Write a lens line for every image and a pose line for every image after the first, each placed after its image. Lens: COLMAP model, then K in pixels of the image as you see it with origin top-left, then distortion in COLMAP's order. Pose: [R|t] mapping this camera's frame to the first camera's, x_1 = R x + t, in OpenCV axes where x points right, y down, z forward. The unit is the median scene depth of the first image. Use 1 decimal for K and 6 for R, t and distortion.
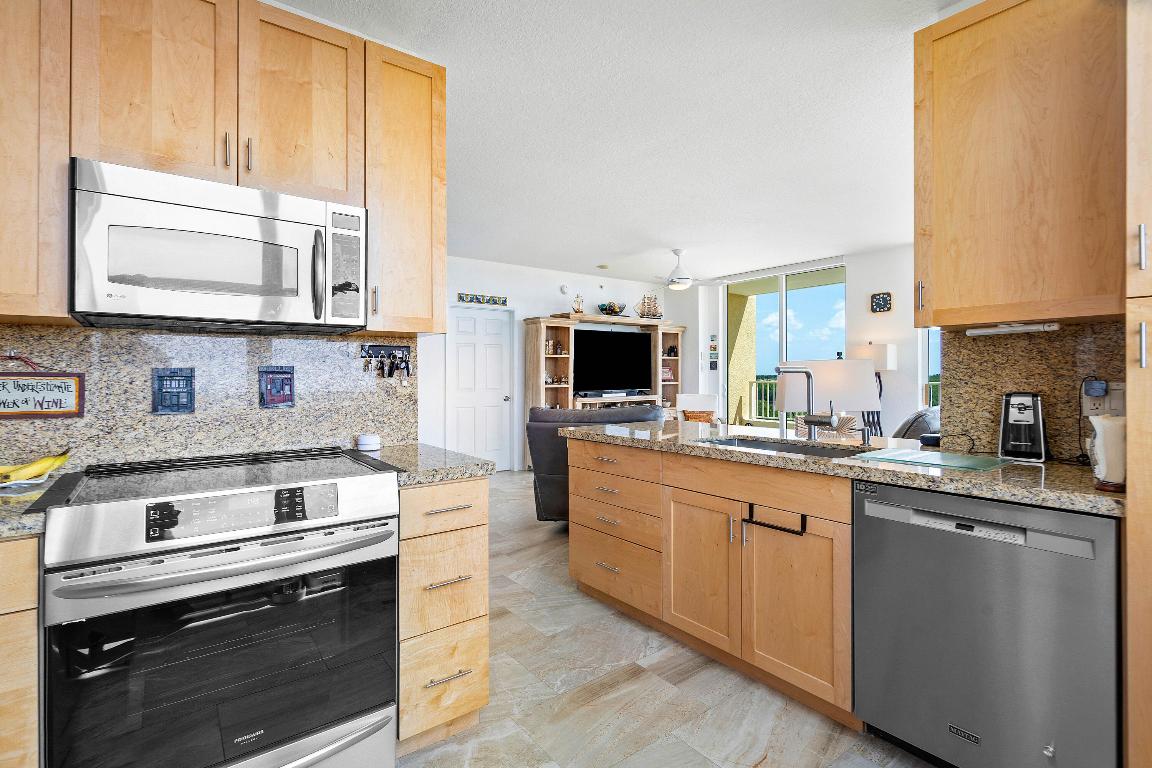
lens RADIAL K [[558.3, 0, 569.3], [0, 558.3, 374.2], [0, 0, 1]] dist [0.007680, 0.002690]
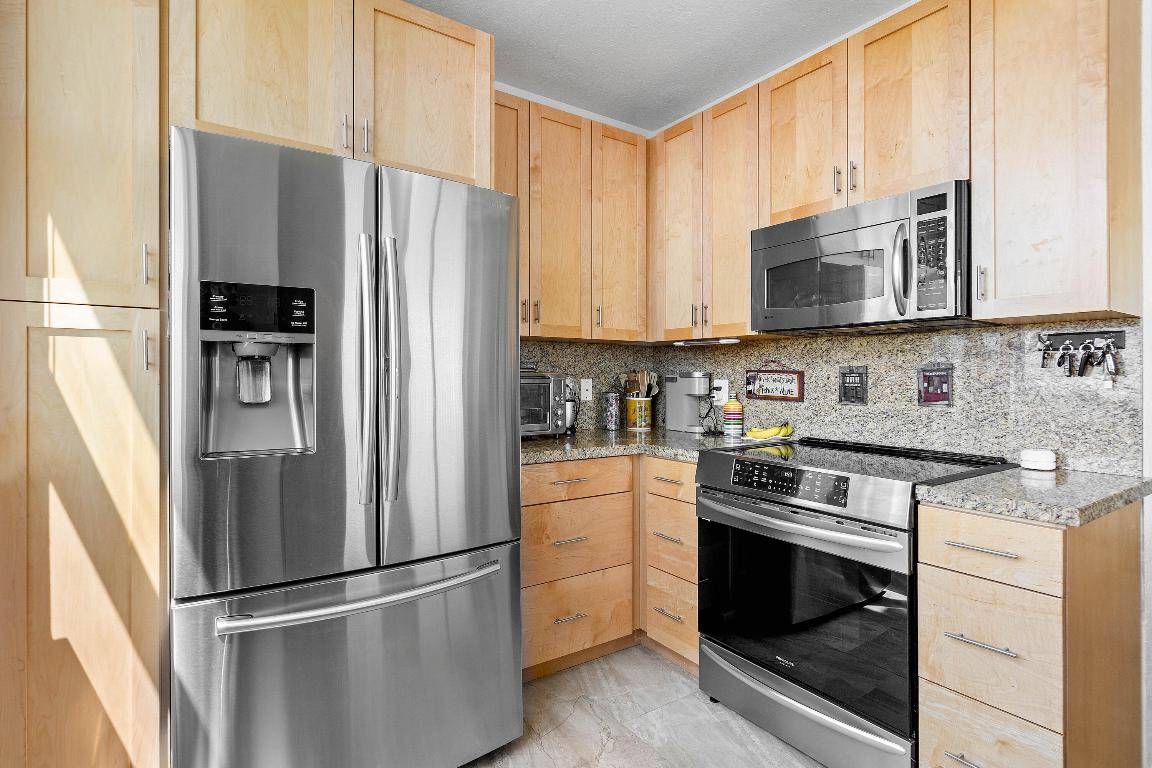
lens RADIAL K [[558.3, 0, 572.0], [0, 558.3, 381.7], [0, 0, 1]] dist [0.007680, 0.002690]
pose [[-0.029823, 0.017899, -0.999395, 0.527927], [-0.000199, 0.999840, 0.017913, -0.000010], [0.999555, 0.000733, -0.029814, 0.436221]]
